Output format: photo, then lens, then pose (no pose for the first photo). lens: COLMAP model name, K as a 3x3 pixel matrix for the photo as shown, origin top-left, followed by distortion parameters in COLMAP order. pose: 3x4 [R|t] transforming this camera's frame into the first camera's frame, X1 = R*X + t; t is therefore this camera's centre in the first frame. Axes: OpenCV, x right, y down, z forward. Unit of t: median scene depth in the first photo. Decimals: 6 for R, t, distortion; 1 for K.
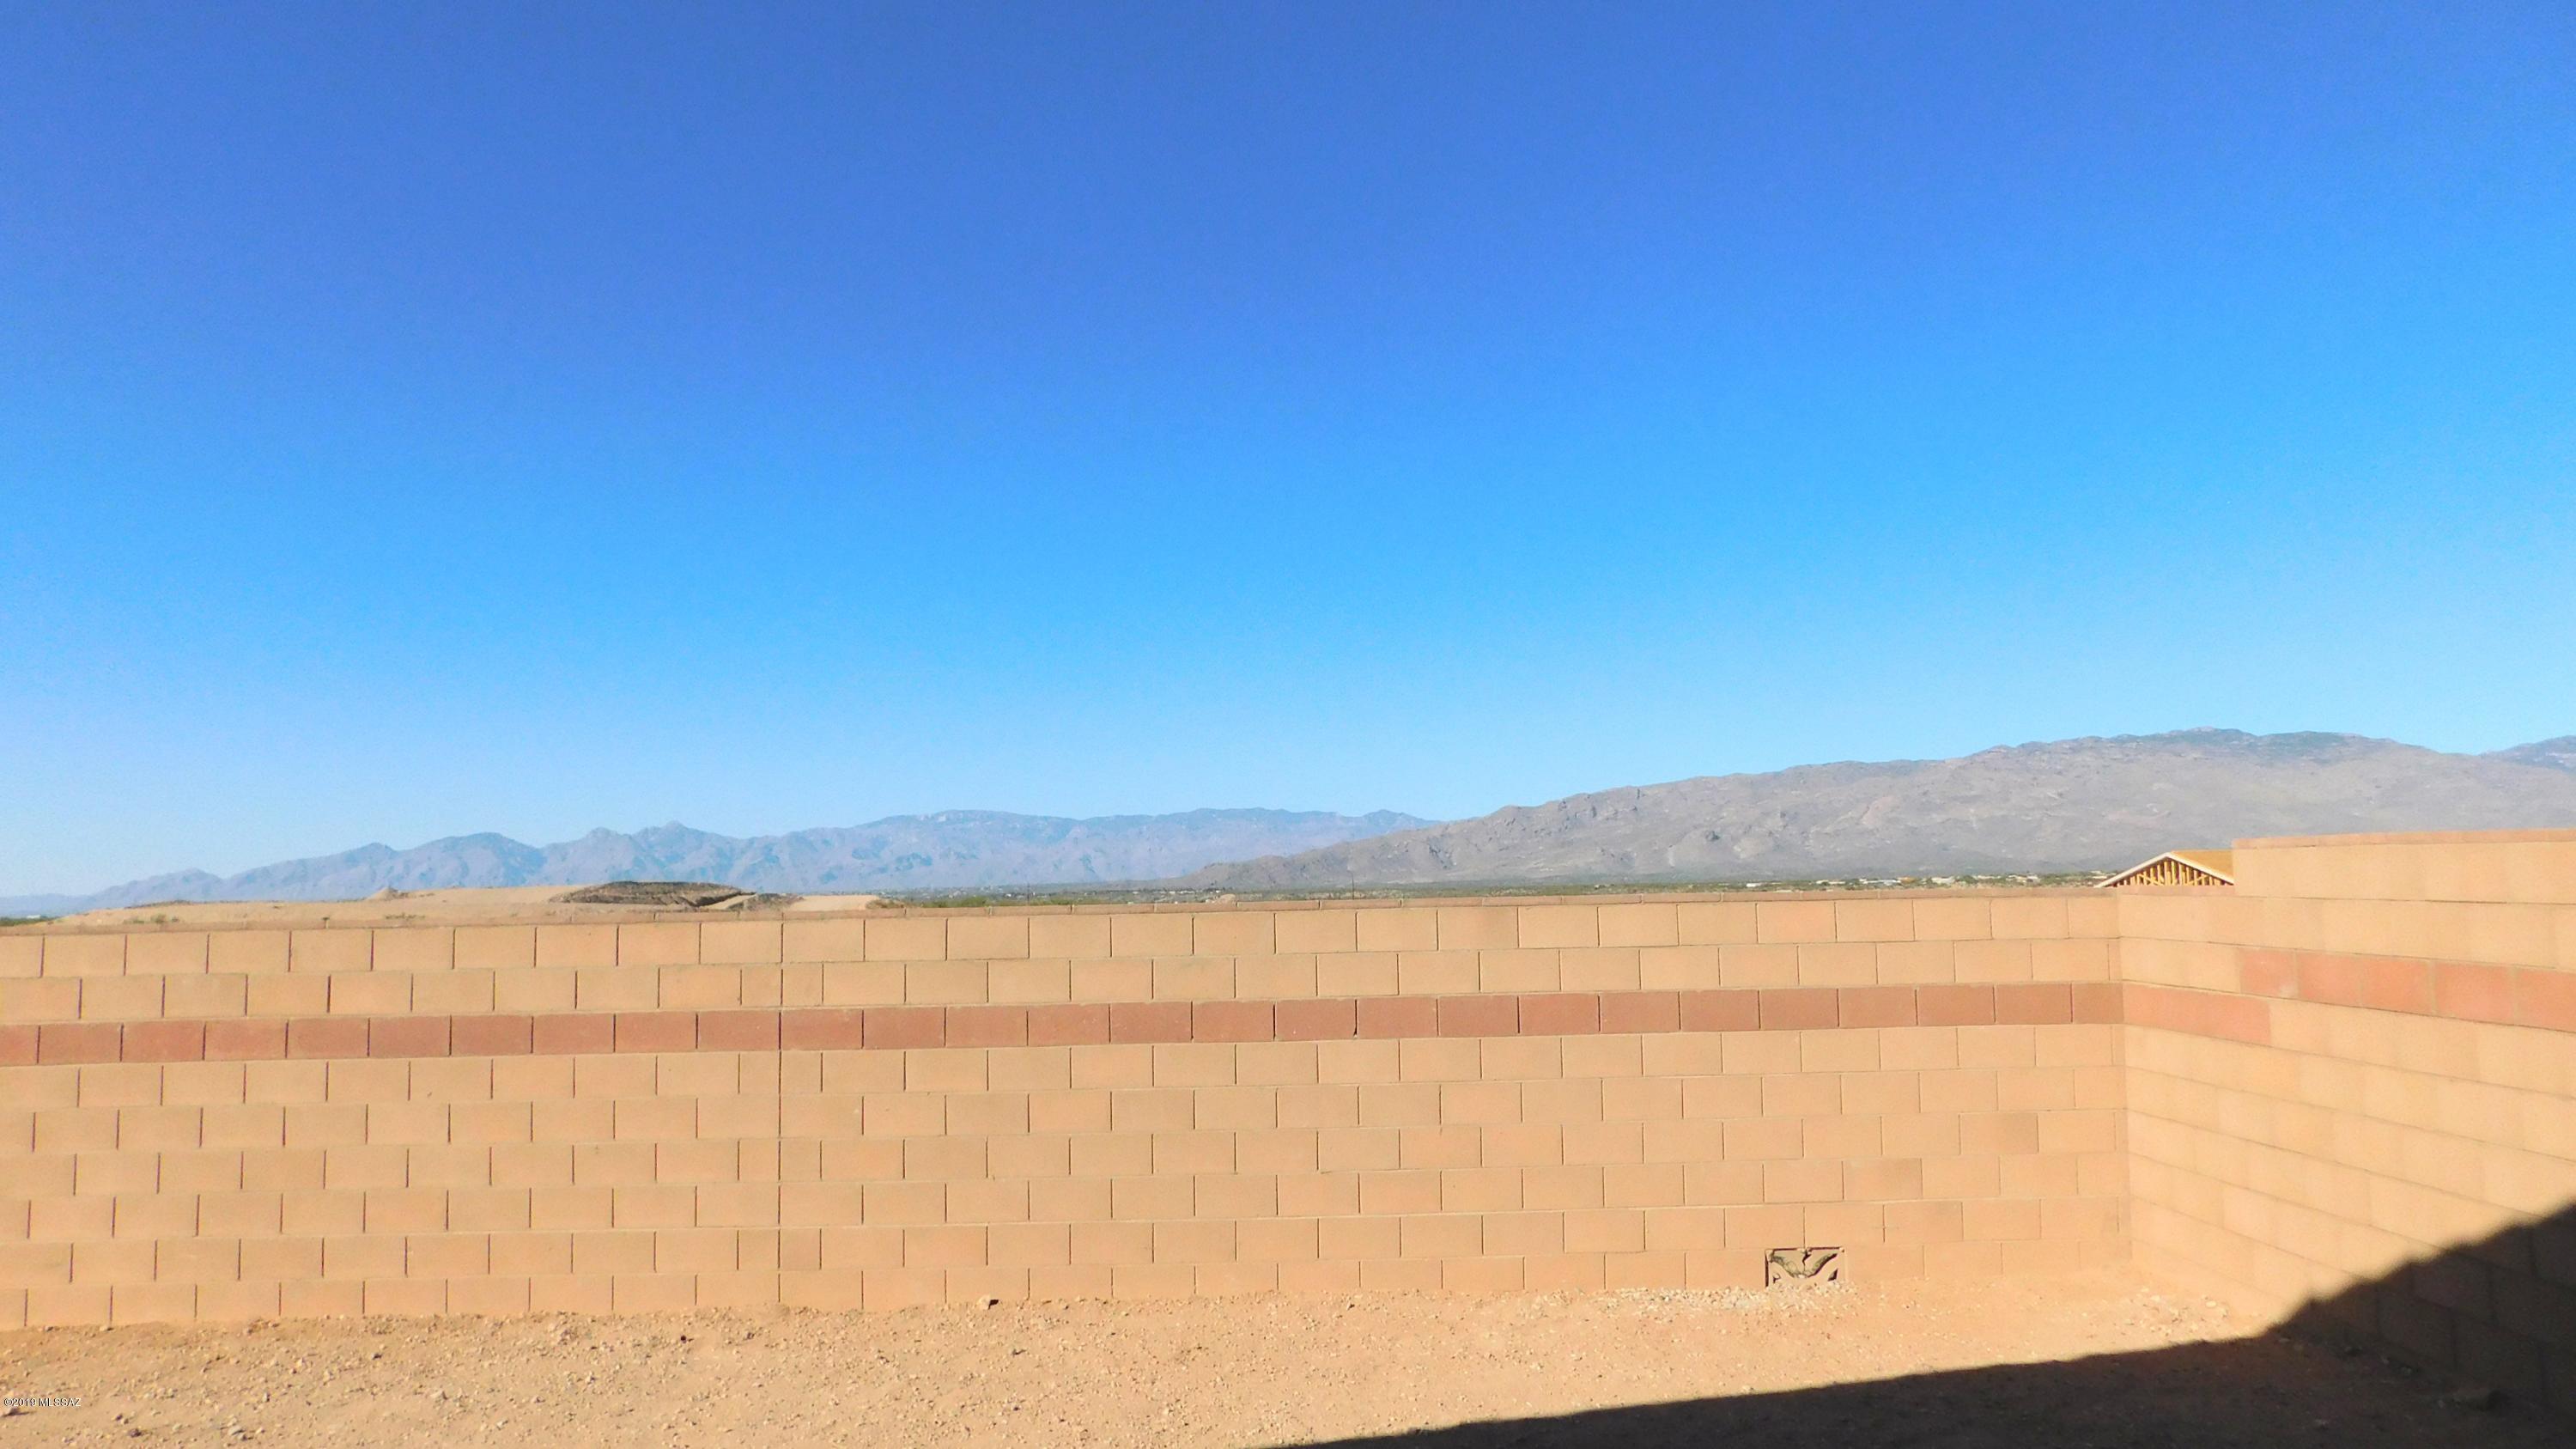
lens RADIAL K [[1761.1, 0, 1277.7], [0, 1761.1, 723.2], [0, 0, 1]] dist [-0.023374, 0.023319]
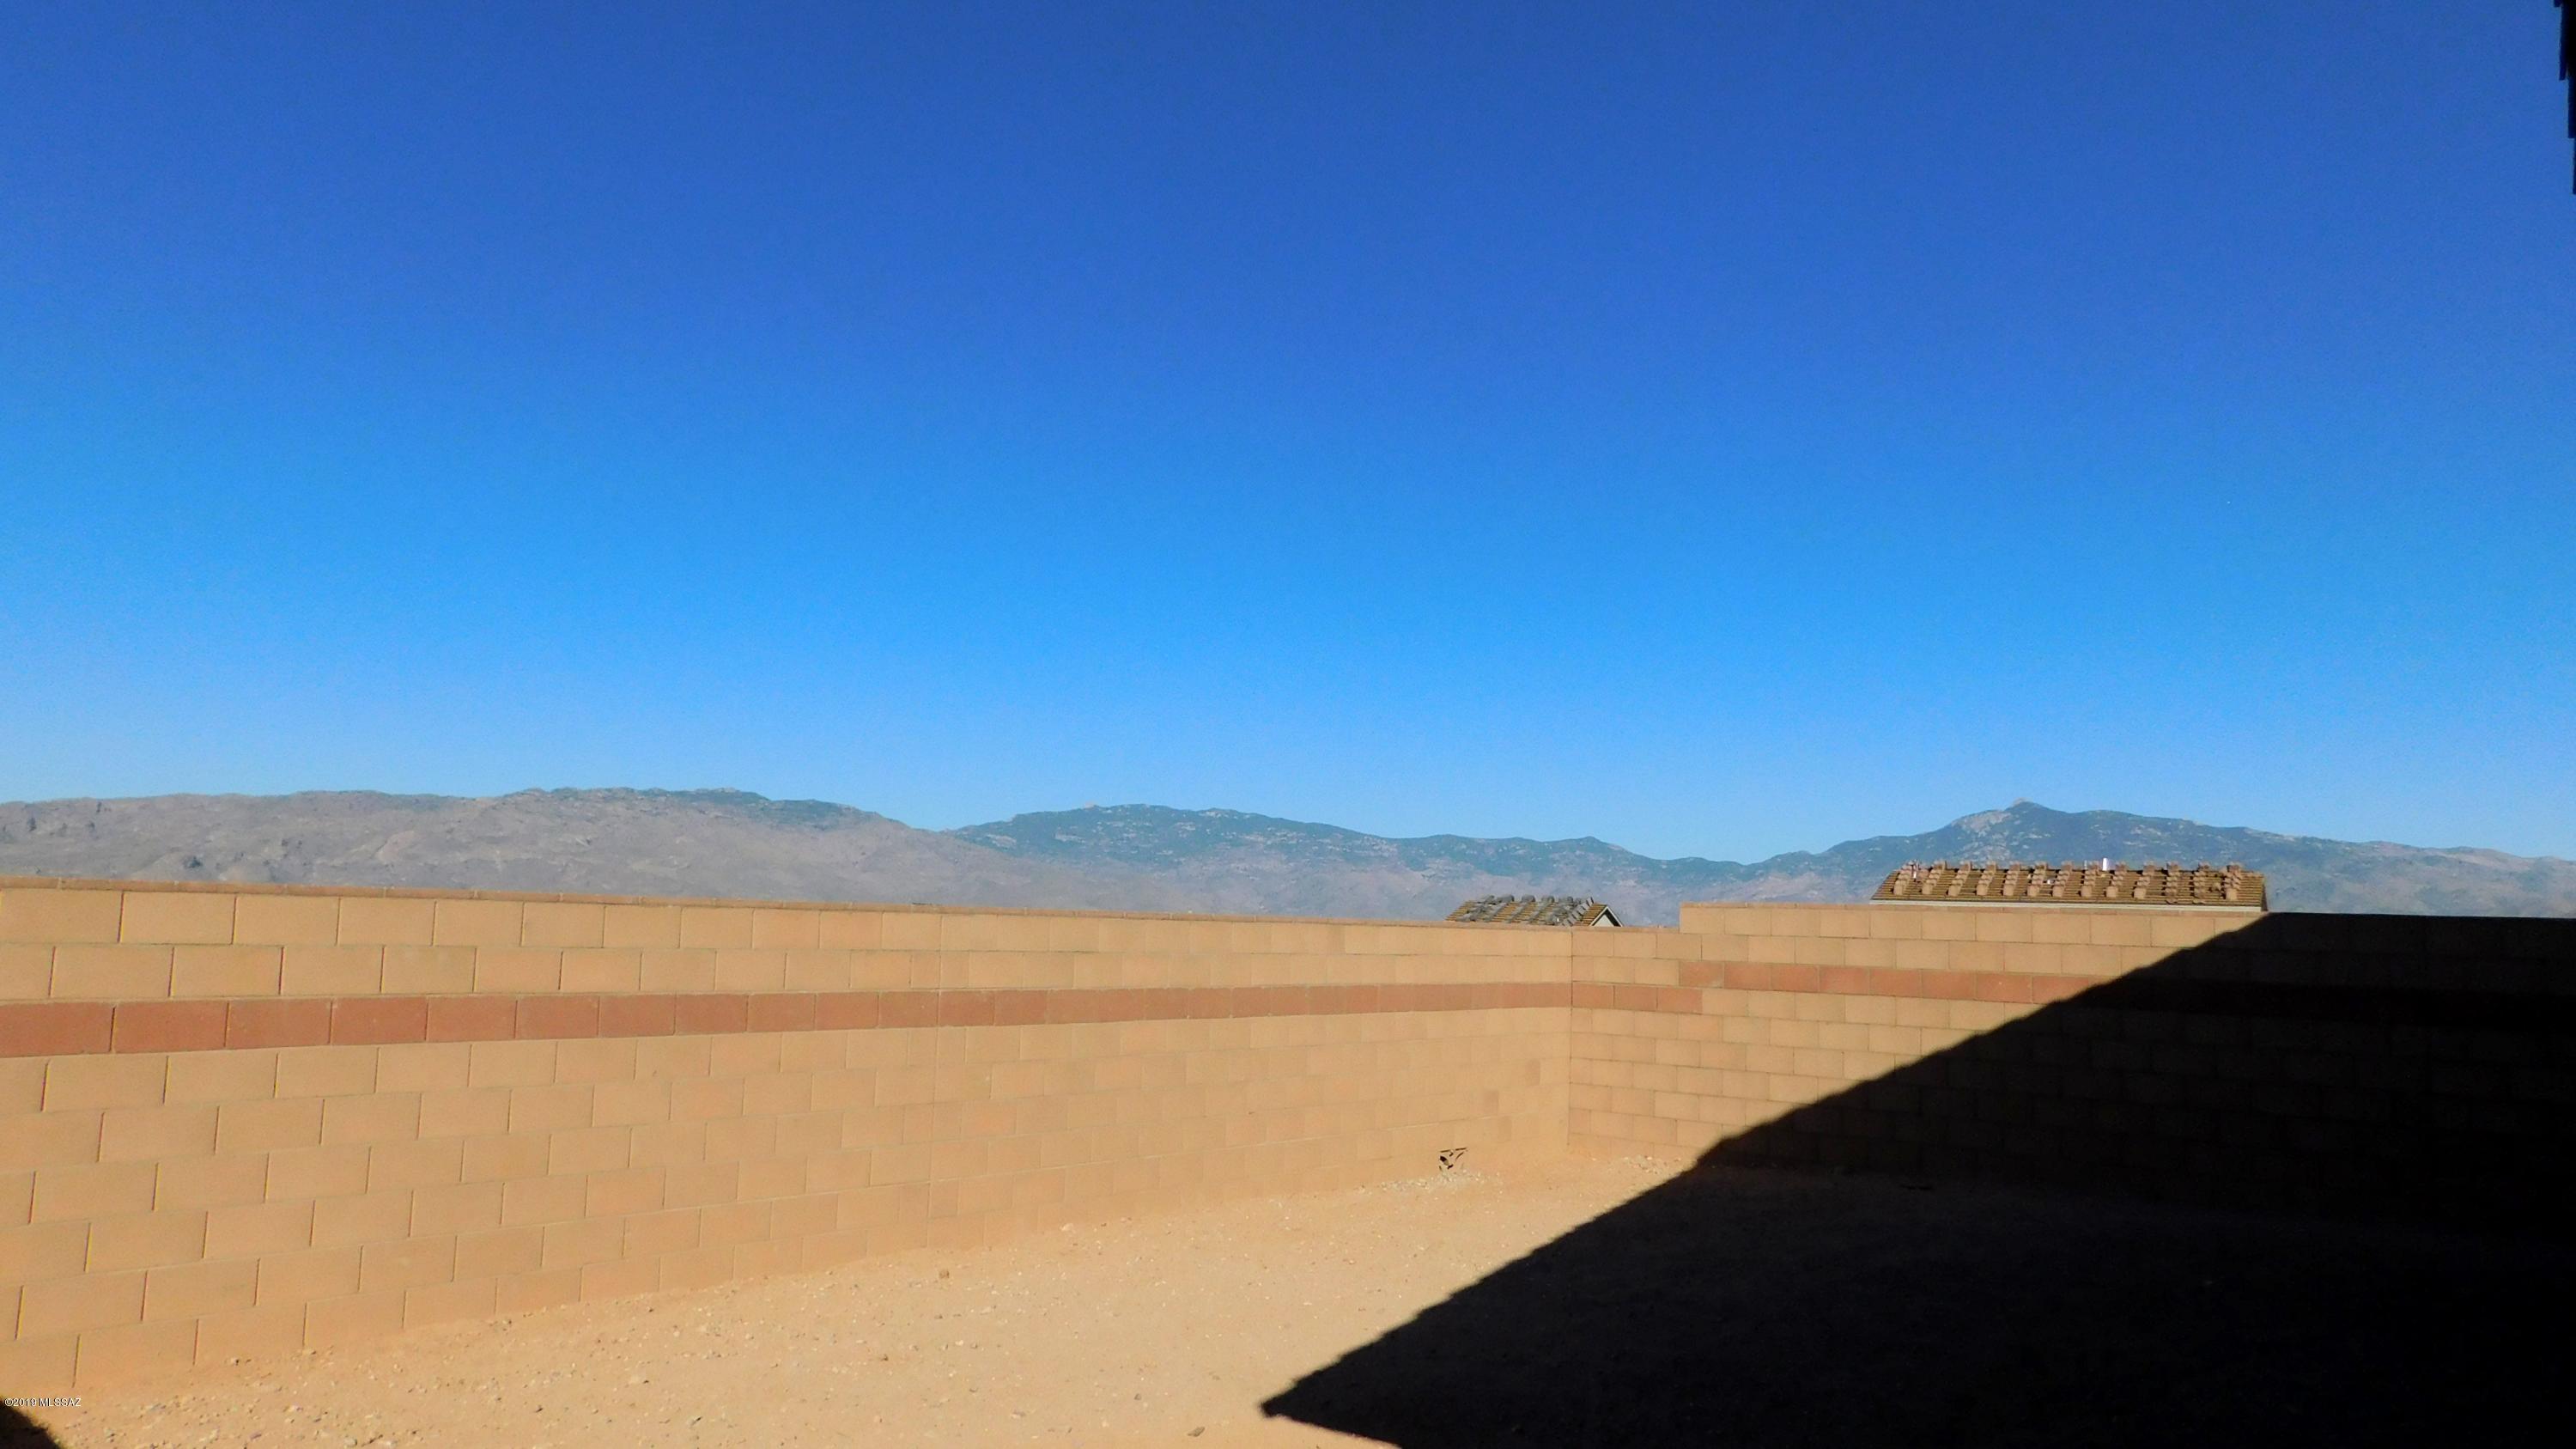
lens RADIAL K [[1761.1, 0, 1275.9], [0, 1761.1, 733.7], [0, 0, 1]] dist [-0.023374, 0.023319]
pose [[0.699331, 0.109390, 0.706378, -0.972649], [-0.096057, 0.993639, -0.058777, 0.037471], [-0.708314, -0.026749, 0.705390, 0.010914]]
